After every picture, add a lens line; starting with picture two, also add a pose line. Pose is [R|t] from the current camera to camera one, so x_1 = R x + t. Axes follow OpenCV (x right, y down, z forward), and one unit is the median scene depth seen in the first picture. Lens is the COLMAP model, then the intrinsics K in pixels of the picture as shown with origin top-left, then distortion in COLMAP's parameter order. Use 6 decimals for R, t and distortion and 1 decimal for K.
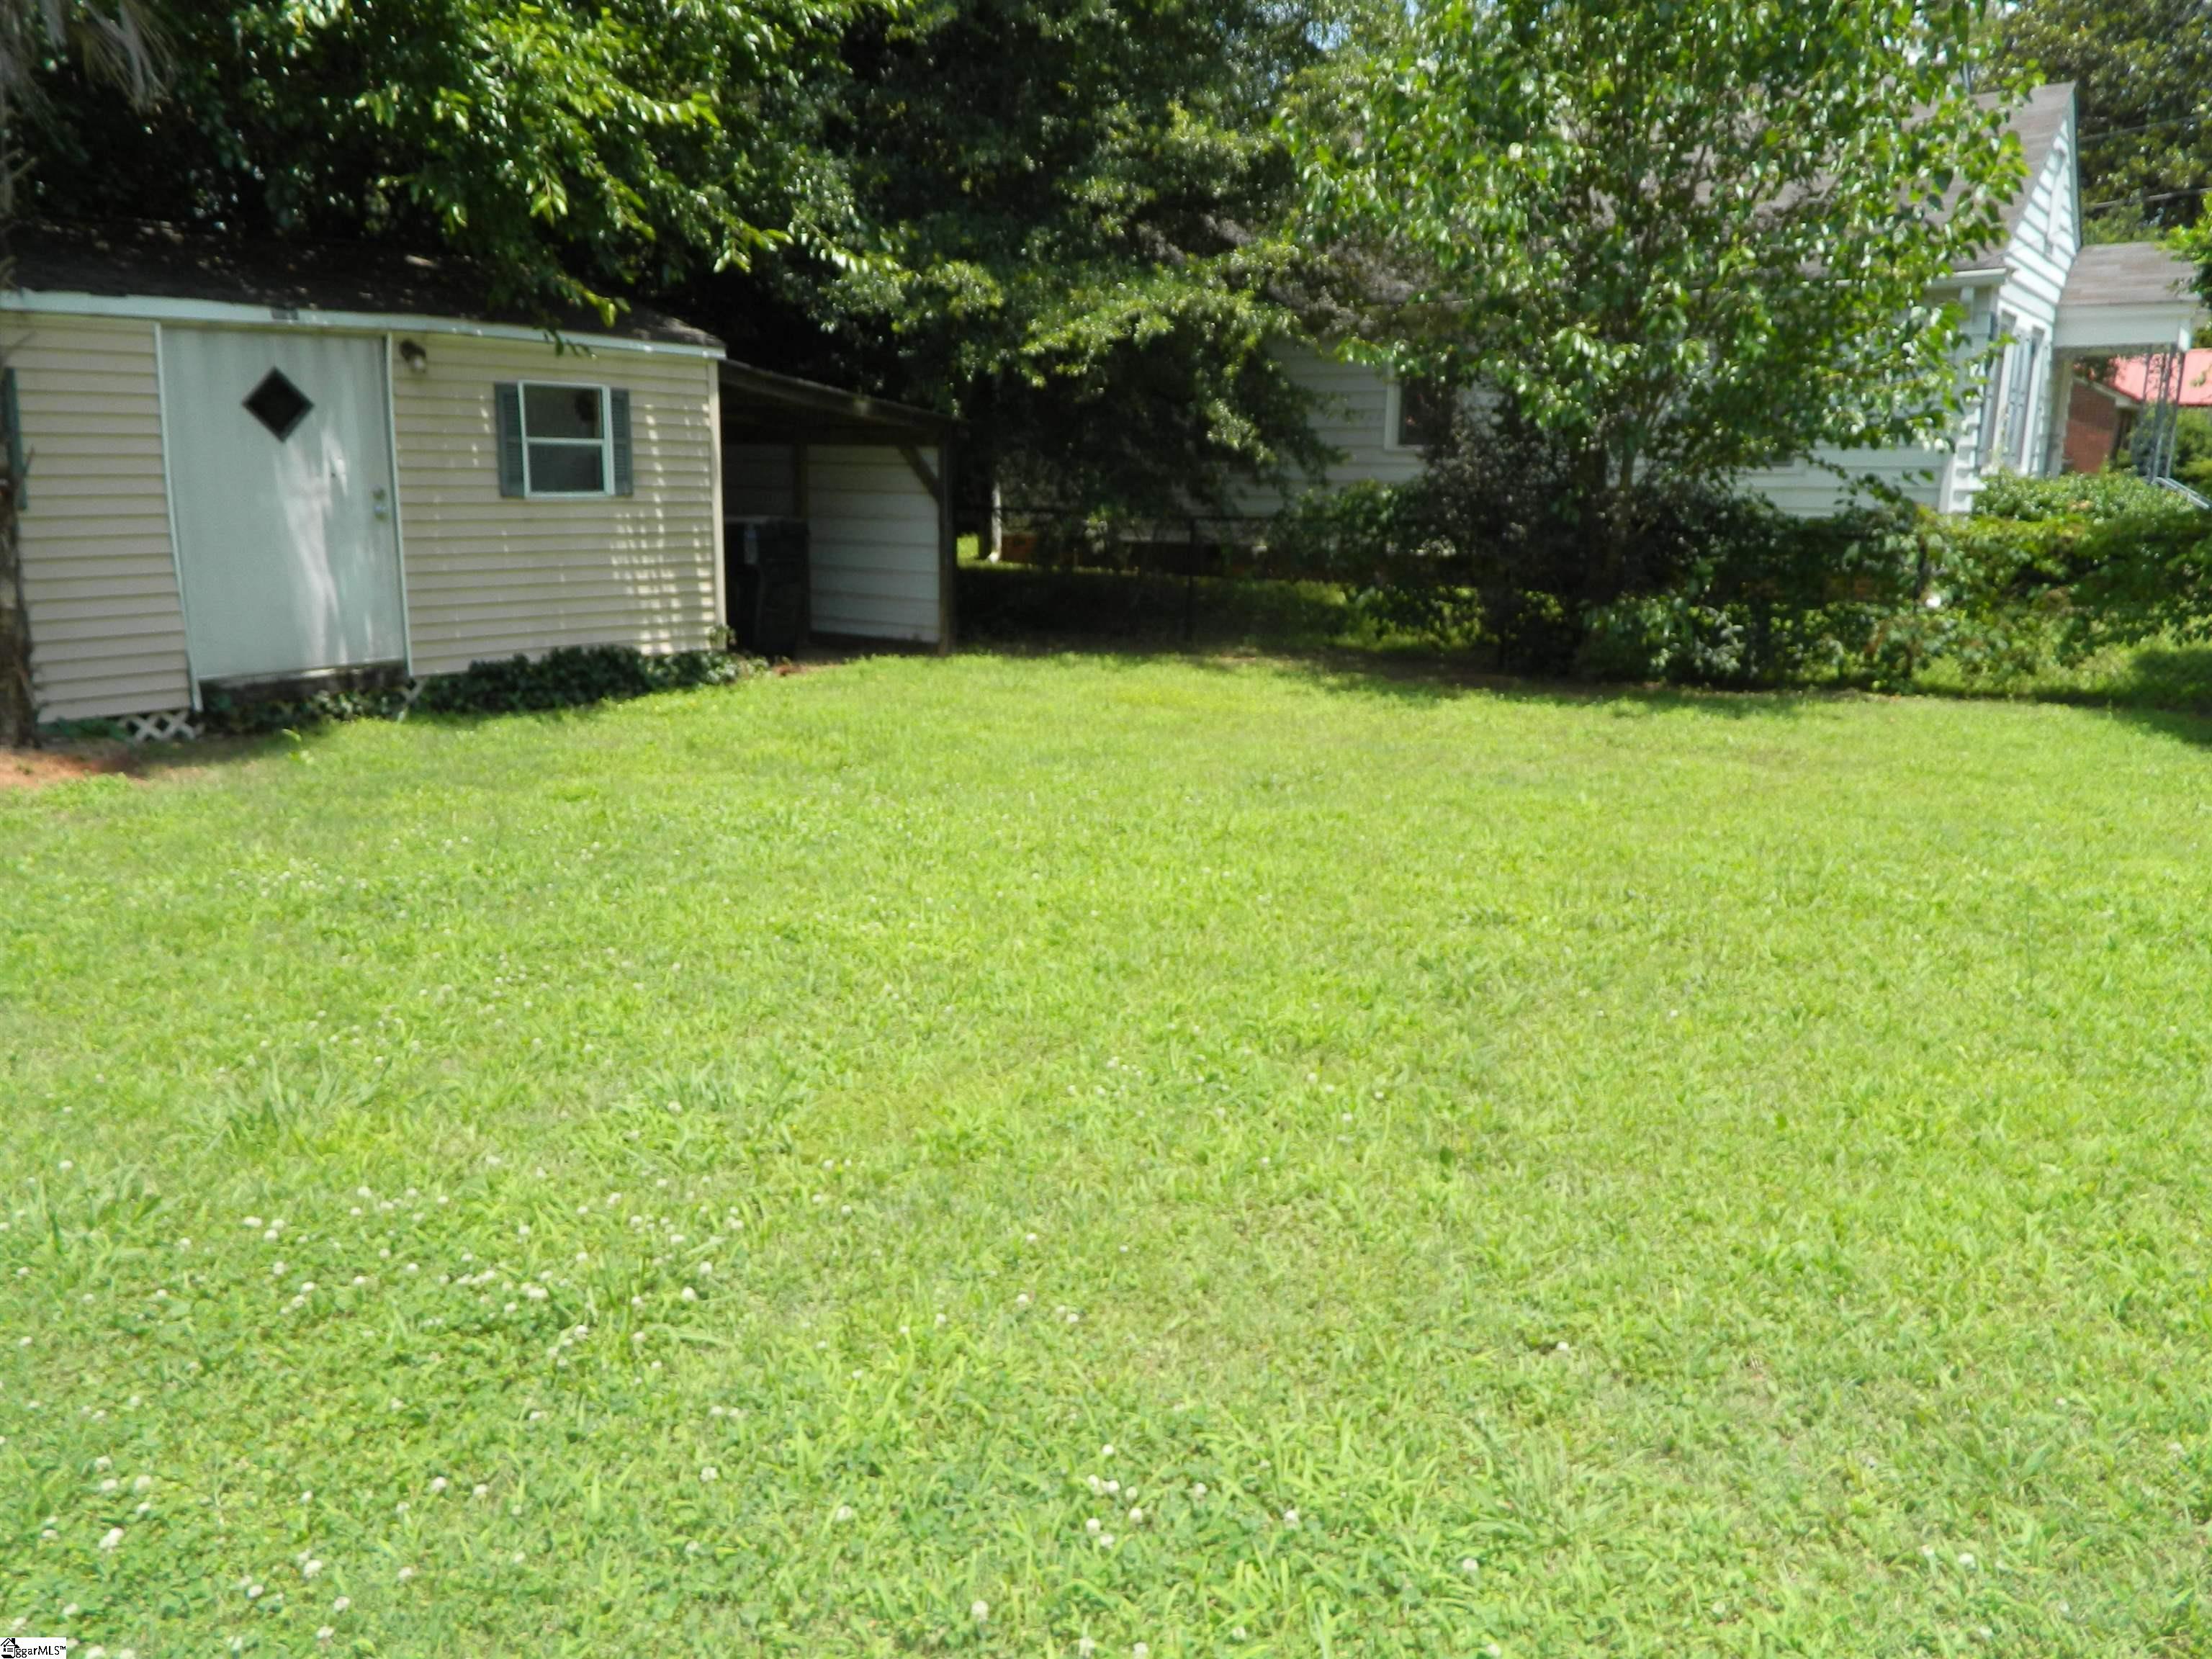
lens RADIAL K [[1705.8, 0, 1106.0], [0, 1705.8, 829.5], [0, 0, 1]] dist [0.022011, 0.003954]
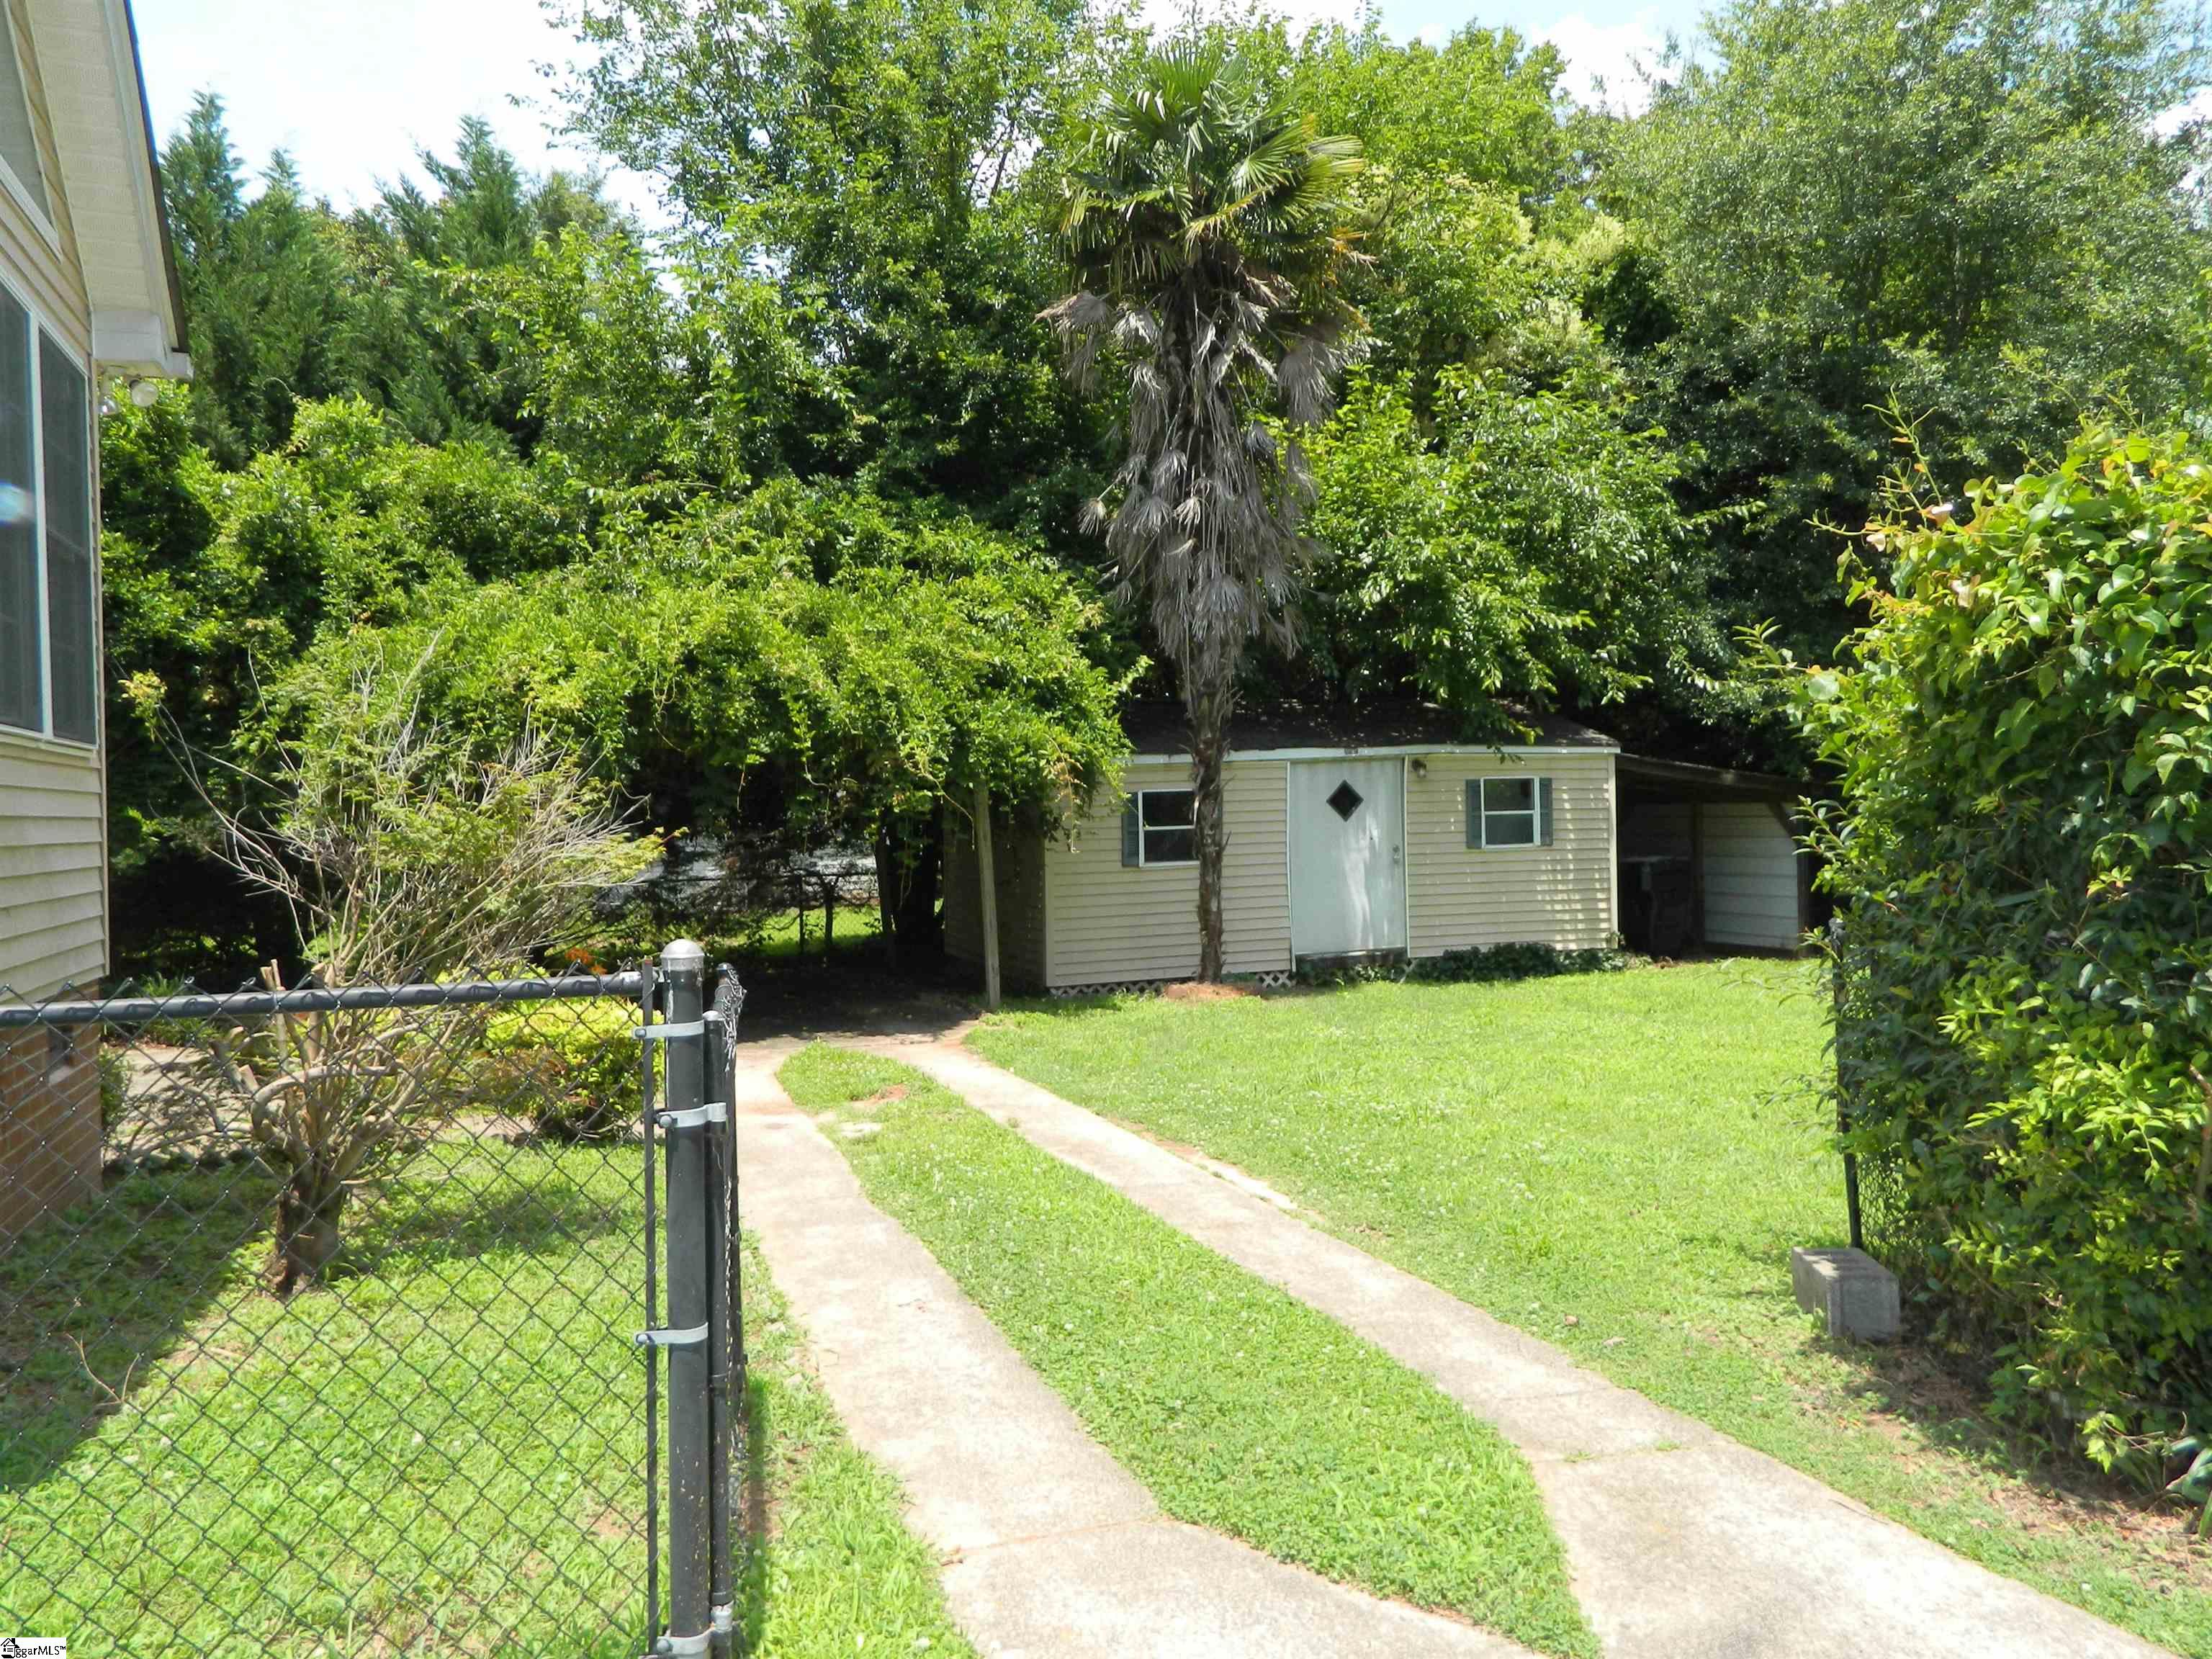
lens RADIAL K [[1688.8, 0, 1150.1], [0, 1688.8, 829.3], [0, 0, 1]] dist [0.072406, -0.094793]
pose [[0.848001, -0.030618, -0.529109, 0.240423], [-0.076055, 0.980967, -0.178658, 0.096553], [0.524509, 0.191744, 0.829533, -0.487221]]
